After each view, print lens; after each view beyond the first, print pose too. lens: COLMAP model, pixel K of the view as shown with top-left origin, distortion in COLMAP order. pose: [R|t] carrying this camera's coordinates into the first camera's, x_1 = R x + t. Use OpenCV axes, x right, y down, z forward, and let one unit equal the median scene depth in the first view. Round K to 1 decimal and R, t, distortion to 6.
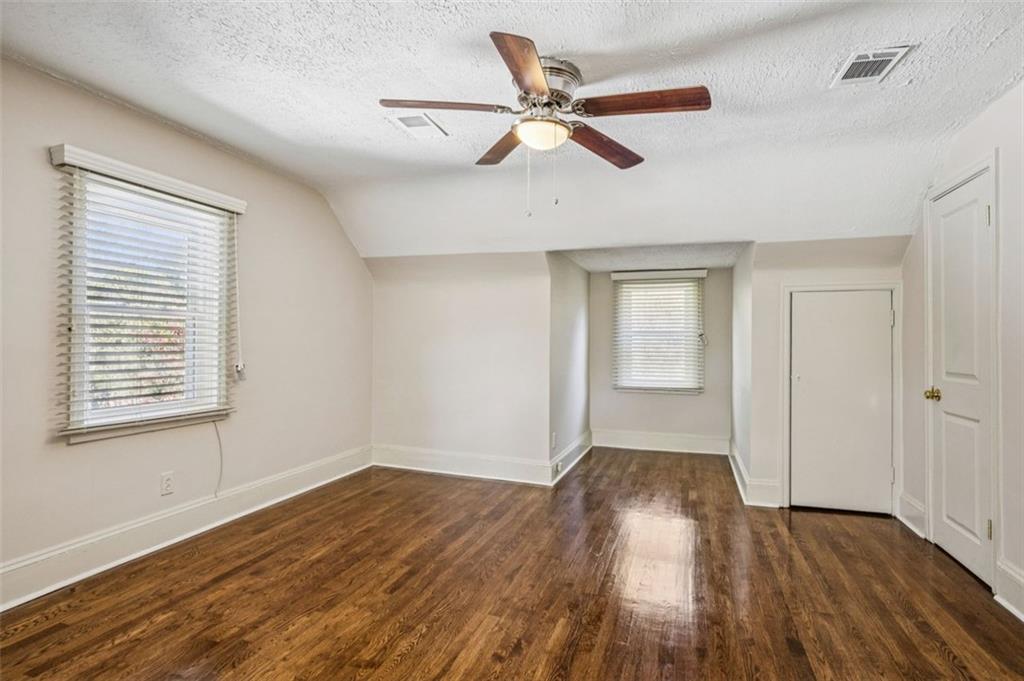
lens RADIAL K [[520.1, 0, 512.2], [0, 520.1, 337.7], [0, 0, 1]] dist [0.000248, -0.000272]
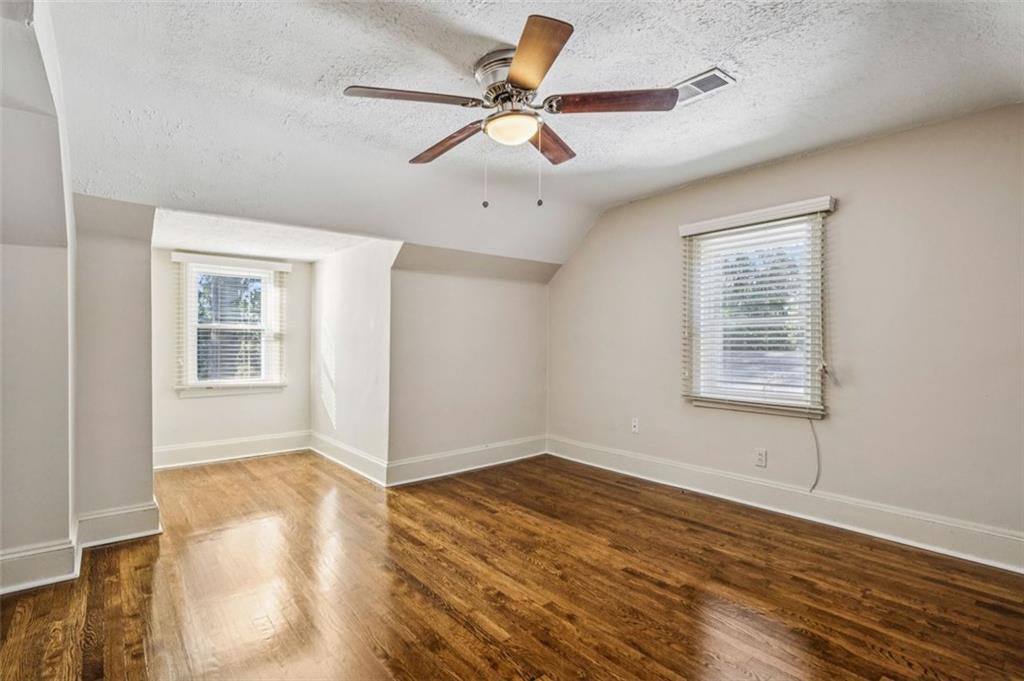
lens RADIAL K [[491.2, 0, 511.6], [0, 491.2, 344.4], [0, 0, 1]] dist [0.003627, 0.000343]
pose [[-0.529670, -0.003955, -0.848194, 0.739518], [0.003097, 0.999973, -0.006597, 0.020767], [0.848198, -0.006121, -0.529644, 1.291614]]
